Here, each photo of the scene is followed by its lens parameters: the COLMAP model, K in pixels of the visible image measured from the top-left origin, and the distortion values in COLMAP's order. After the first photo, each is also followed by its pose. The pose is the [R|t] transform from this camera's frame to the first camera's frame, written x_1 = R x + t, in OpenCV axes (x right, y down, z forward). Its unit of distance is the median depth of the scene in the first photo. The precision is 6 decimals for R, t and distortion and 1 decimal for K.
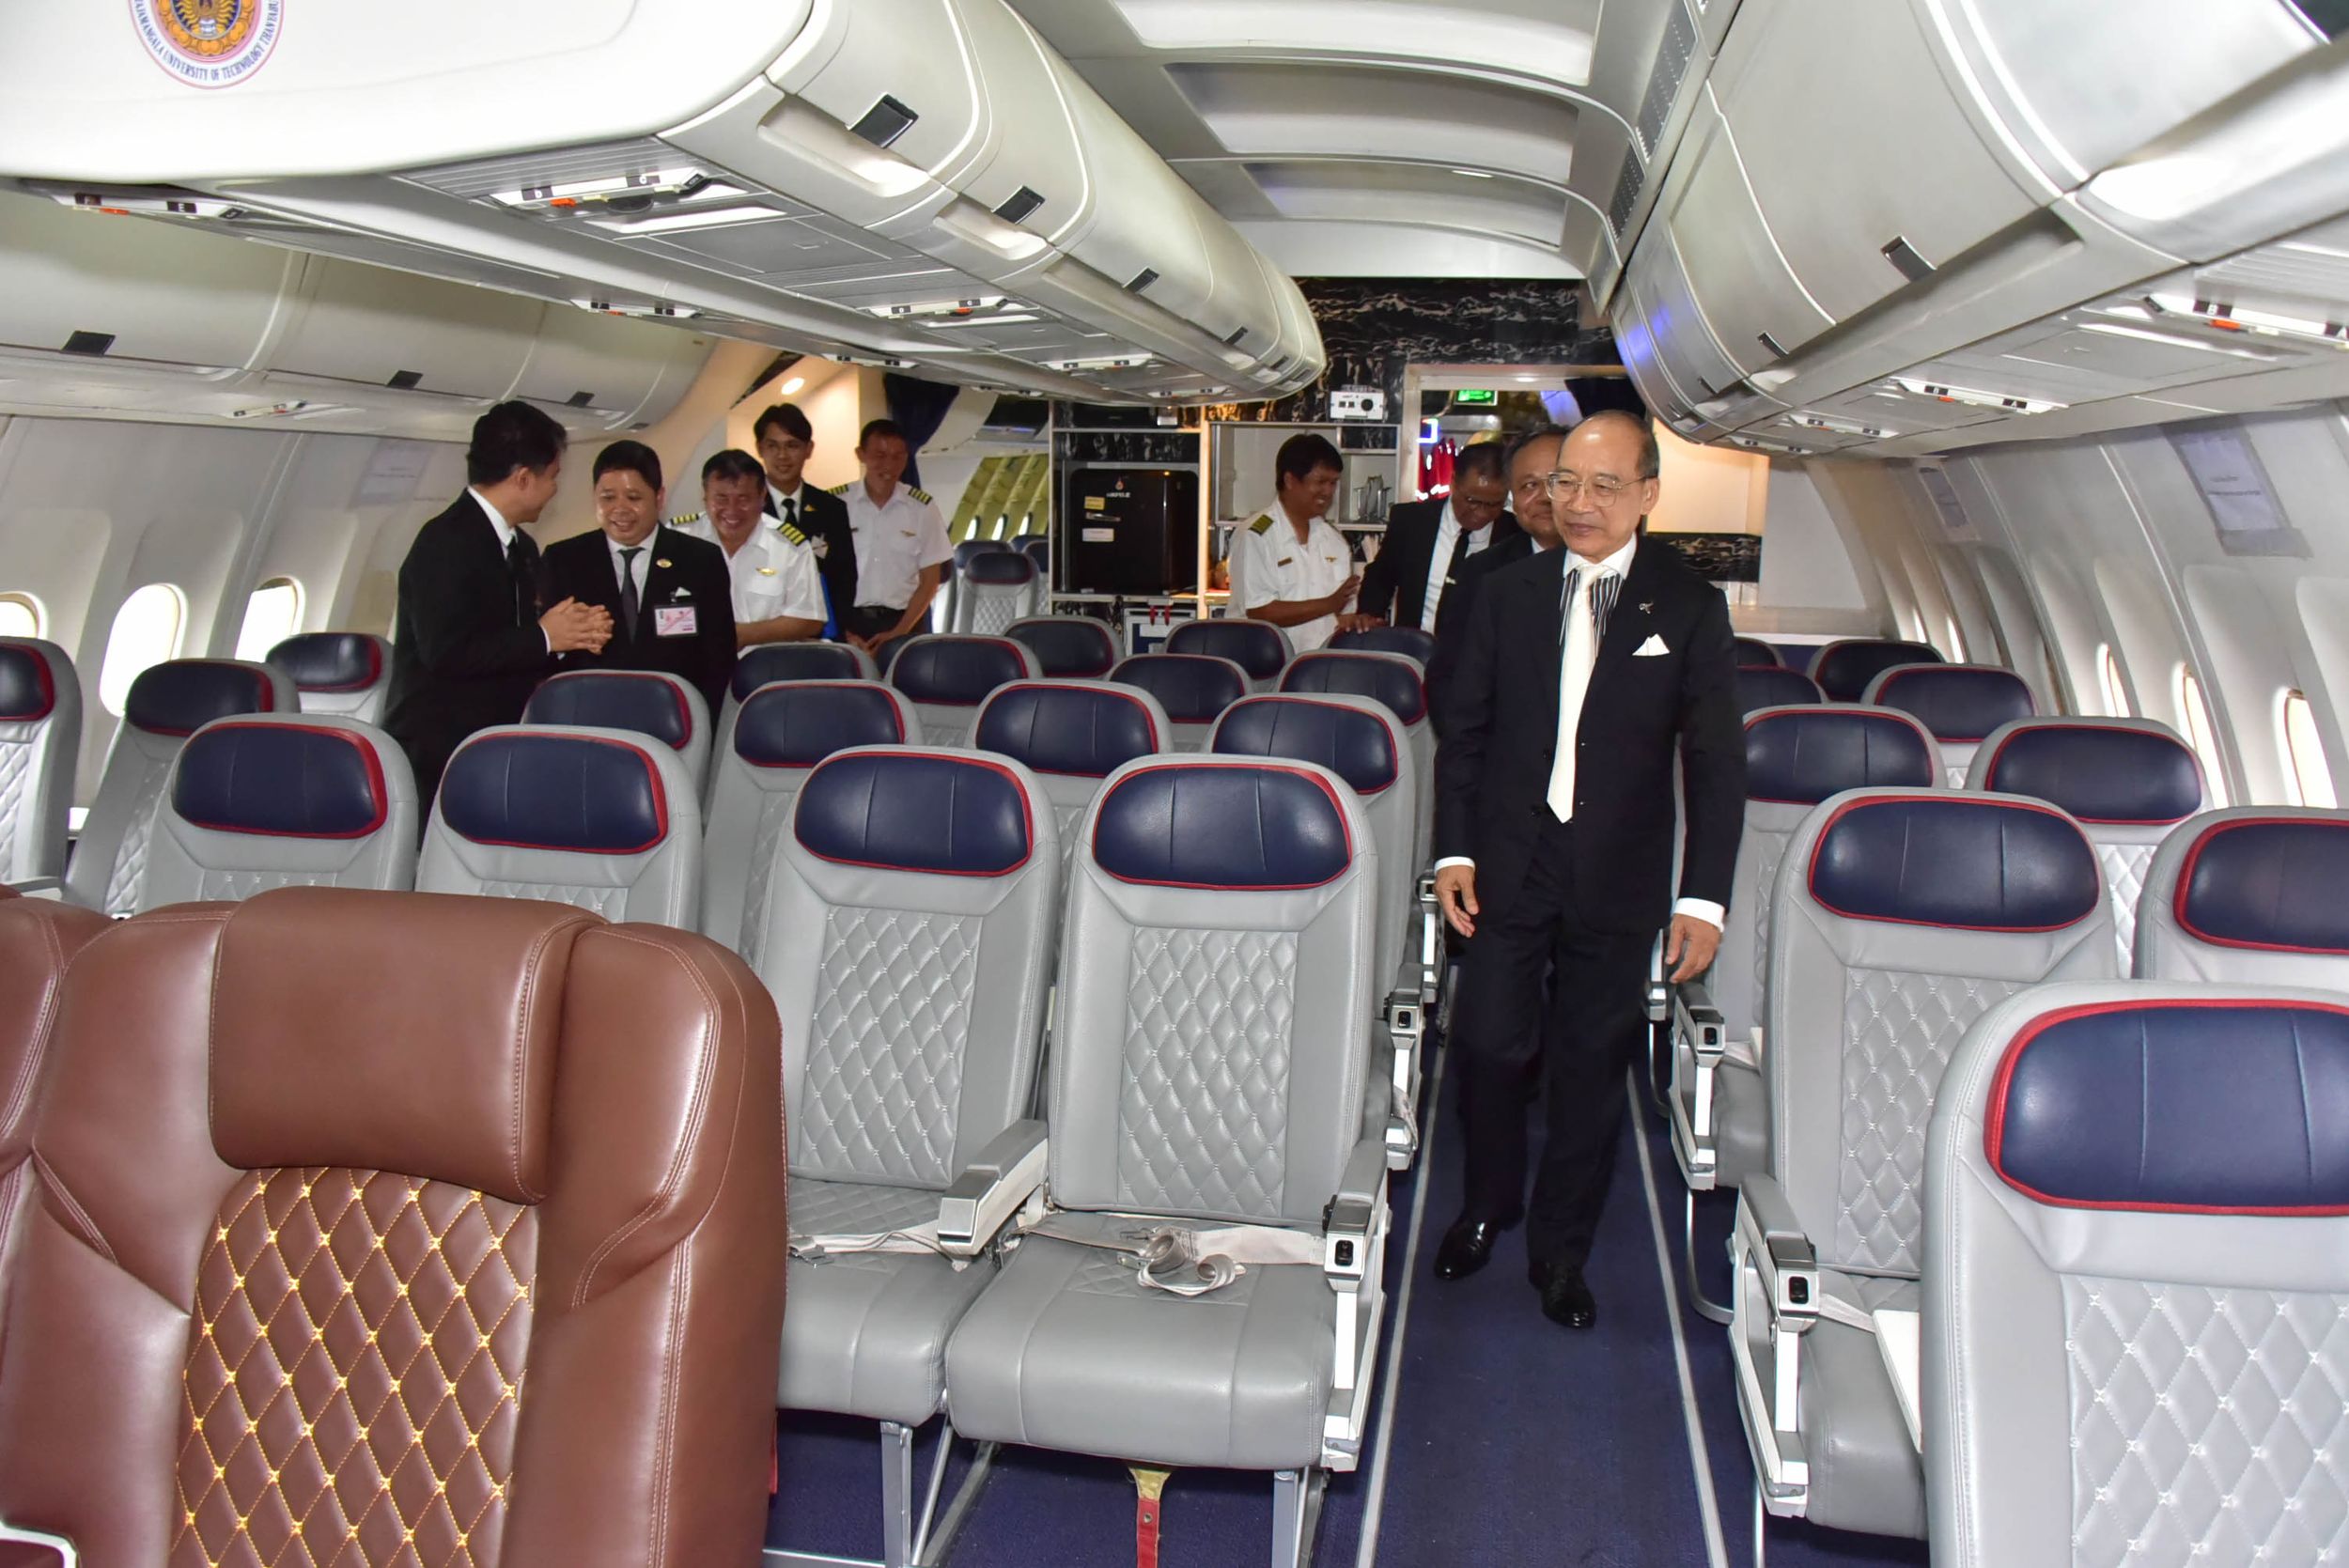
lens RADIAL K [[1826.4, 0, 1174.5], [0, 1826.4, 784.0], [0, 0, 1]] dist [-0.046419, 0.005530]
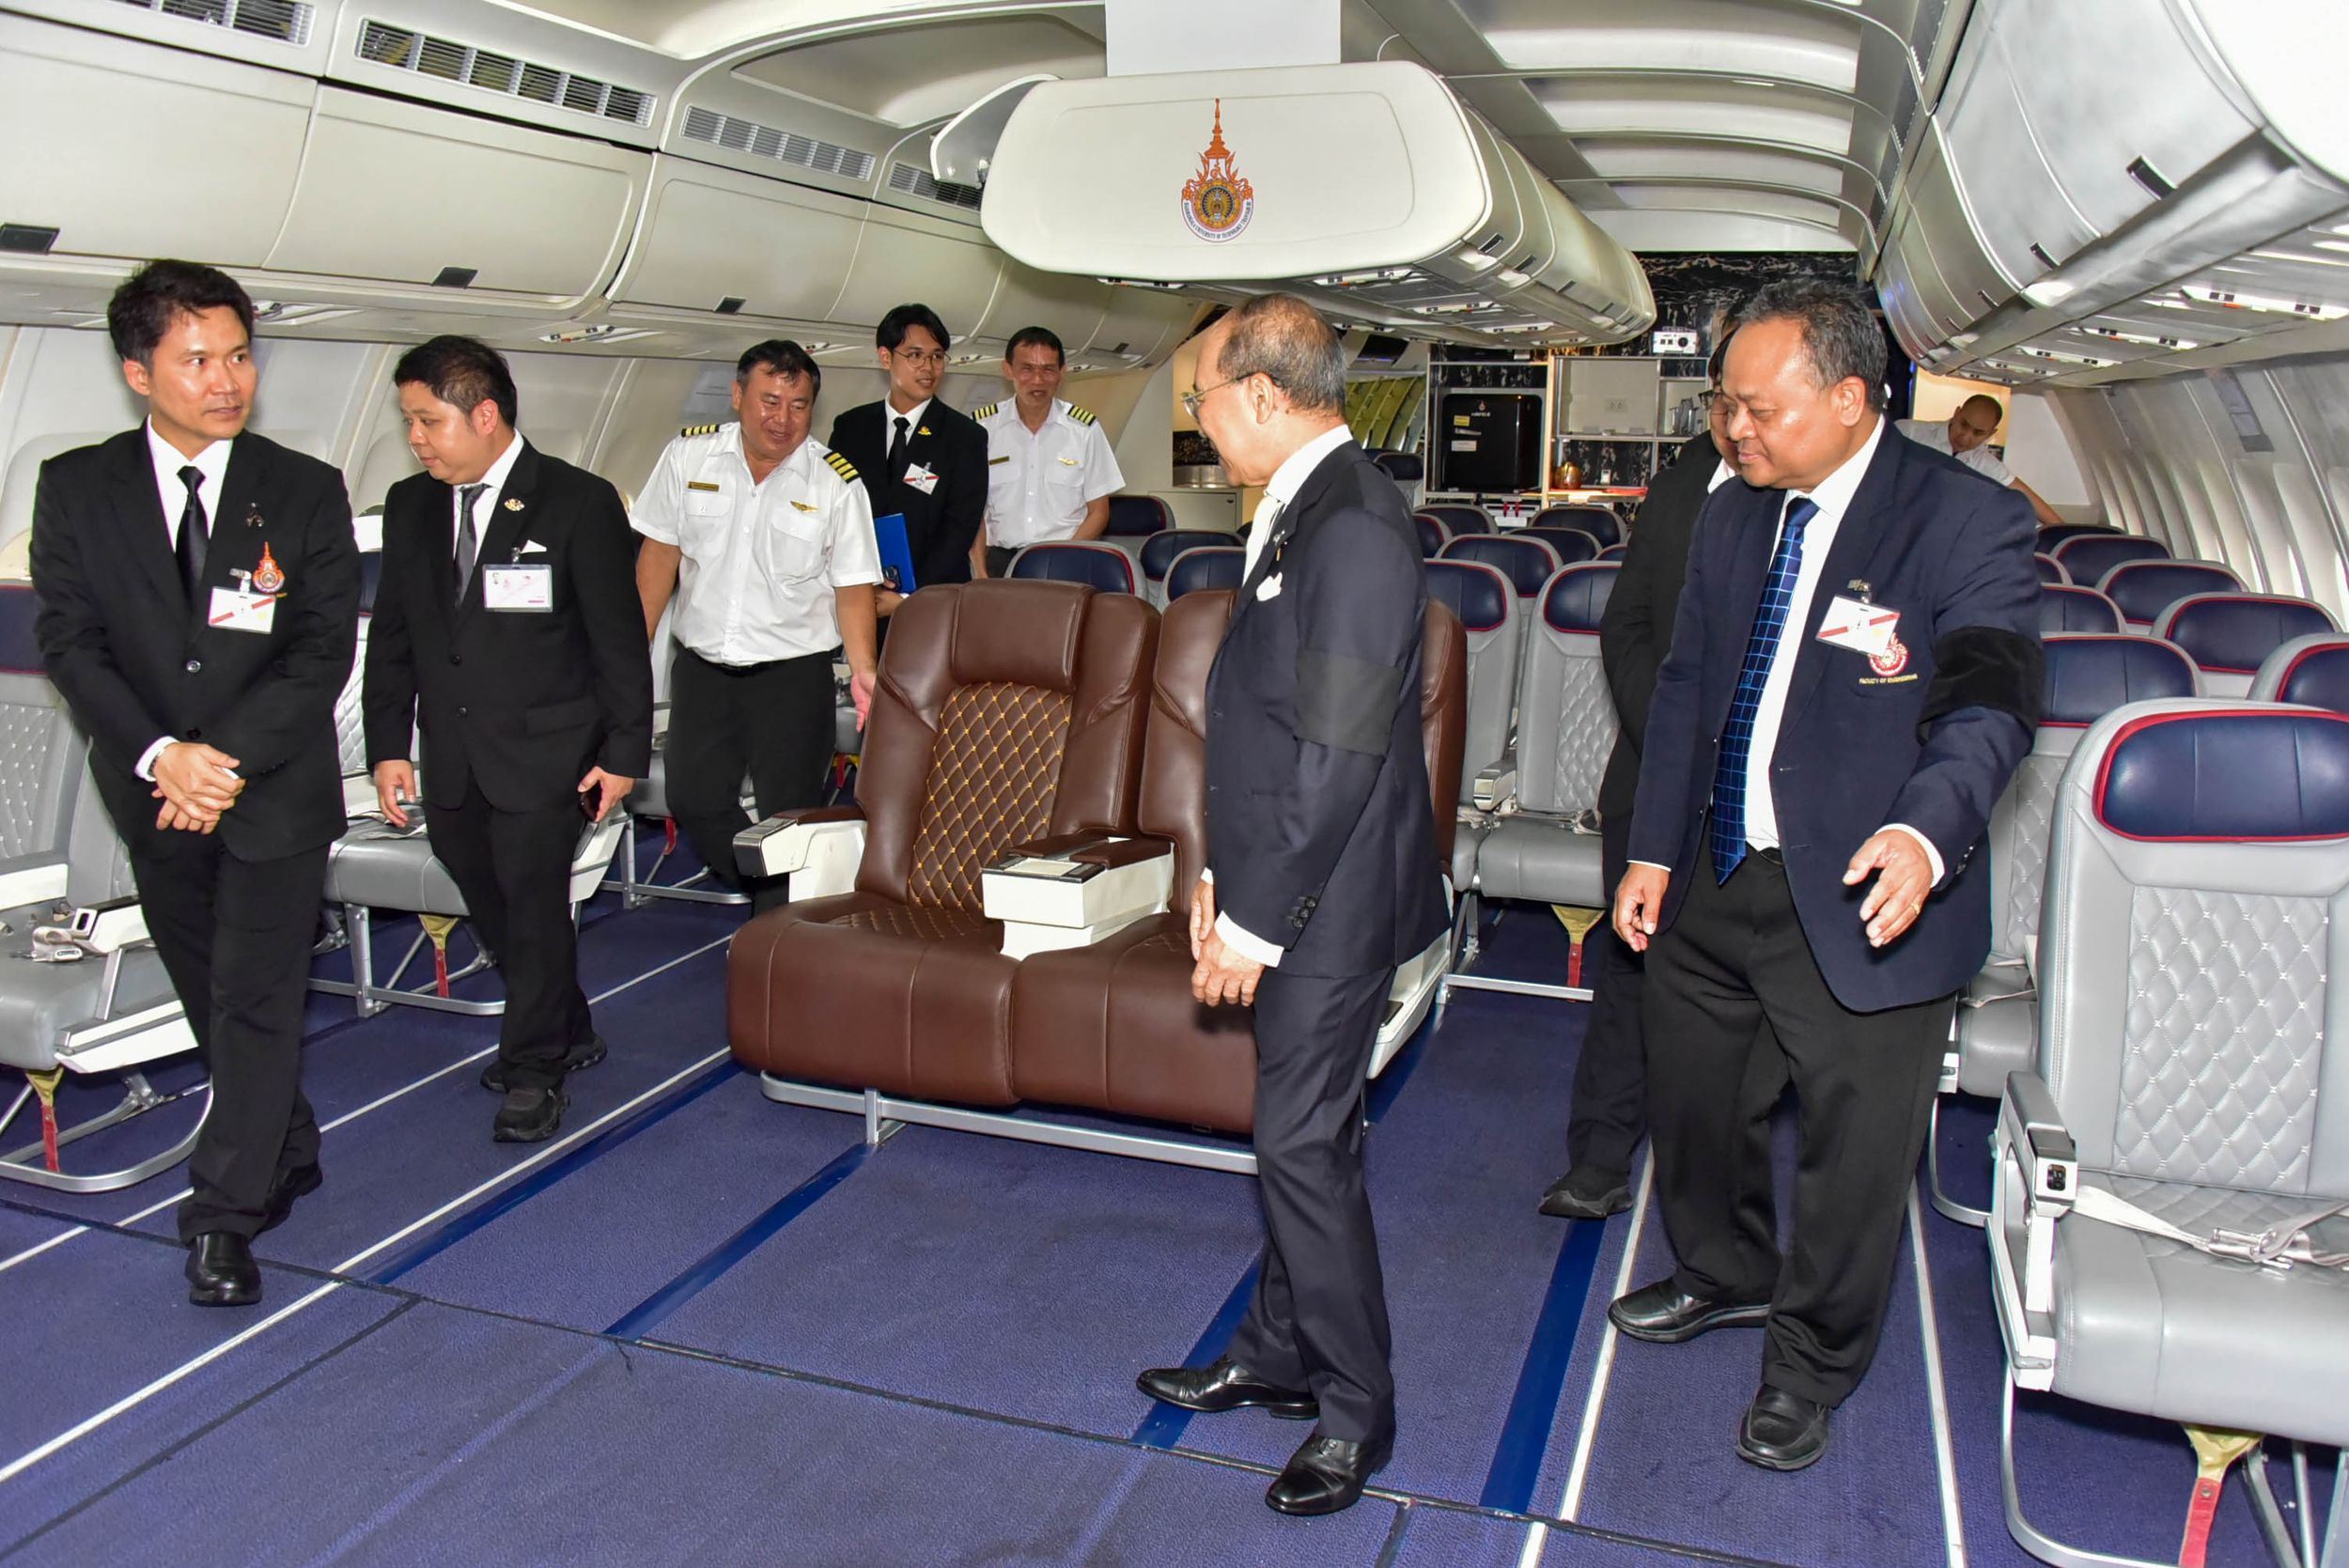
lens RADIAL K [[1869.5, 0, 1173.2], [0, 1869.5, 858.9], [0, 0, 1]] dist [-0.044269, 0.010728]
pose [[0.990140, 0.025045, -0.137824, -0.059117], [-0.014174, 0.996750, 0.079295, 0.054547], [0.139362, -0.076560, 0.987278, -0.361393]]
